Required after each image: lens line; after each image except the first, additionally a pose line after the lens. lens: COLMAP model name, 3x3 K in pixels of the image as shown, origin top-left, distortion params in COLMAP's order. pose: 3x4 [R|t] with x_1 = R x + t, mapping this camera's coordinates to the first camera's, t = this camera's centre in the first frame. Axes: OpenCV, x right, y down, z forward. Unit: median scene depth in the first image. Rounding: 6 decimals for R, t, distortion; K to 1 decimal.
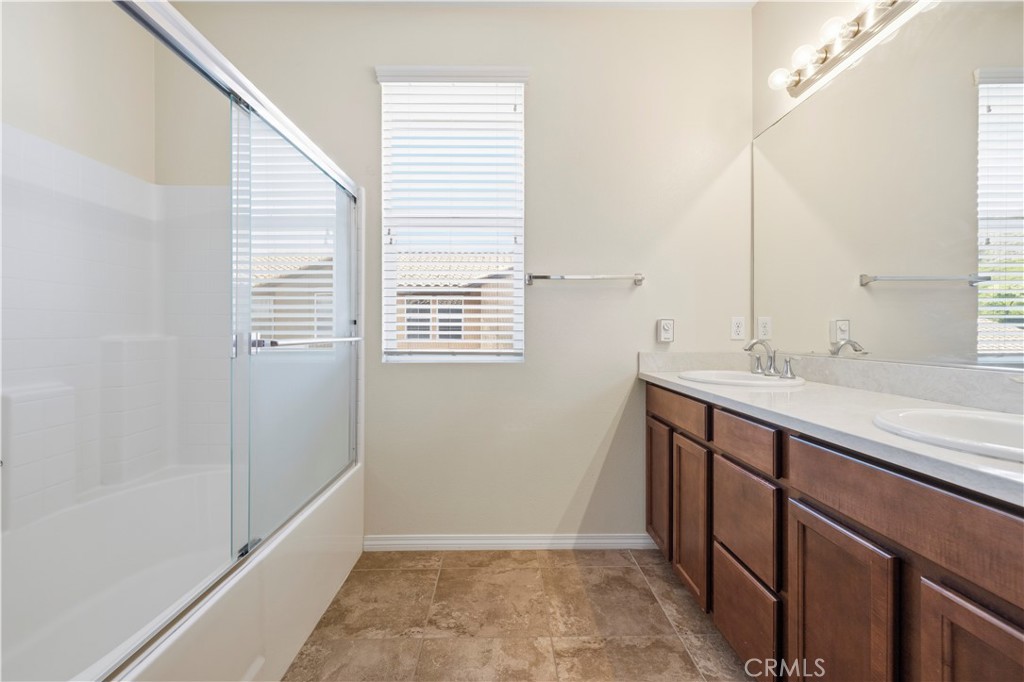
lens RADIAL K [[433.8, 0, 512.0], [0, 433.8, 341.0], [0, 0, 1]] dist [0.000484, 0.000150]
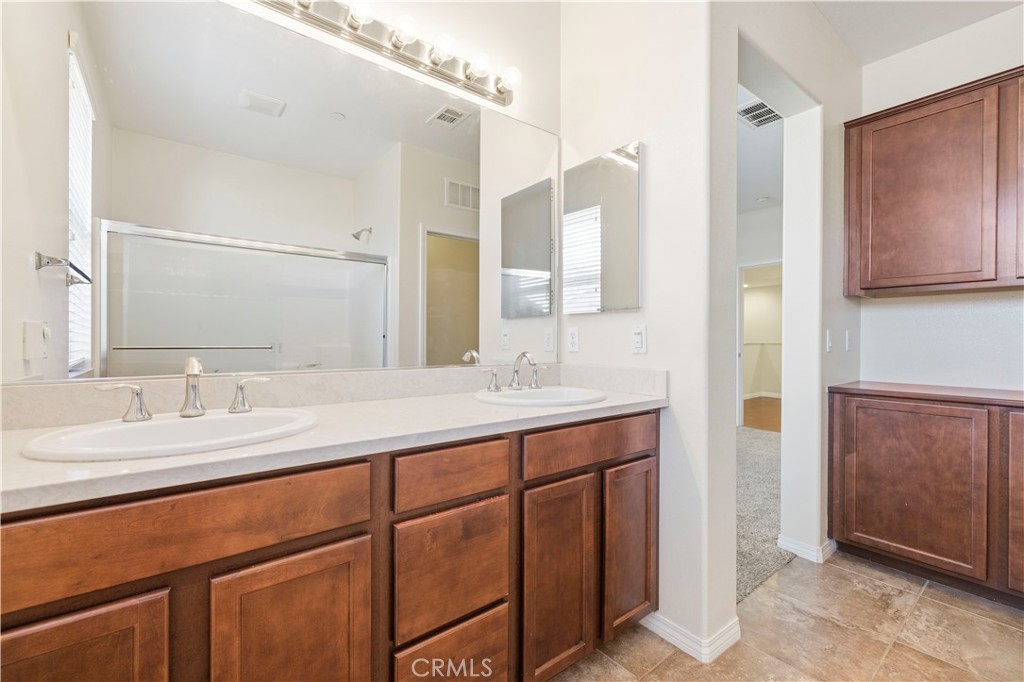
lens RADIAL K [[433.8, 0, 512.0], [0, 433.8, 341.0], [0, 0, 1]] dist [0.000484, 0.000150]
pose [[-0.613381, 0.004201, 0.789776, -0.212061], [0.008067, 0.999967, 0.000946, -0.027271], [-0.789746, 0.006952, -0.613394, 1.611204]]
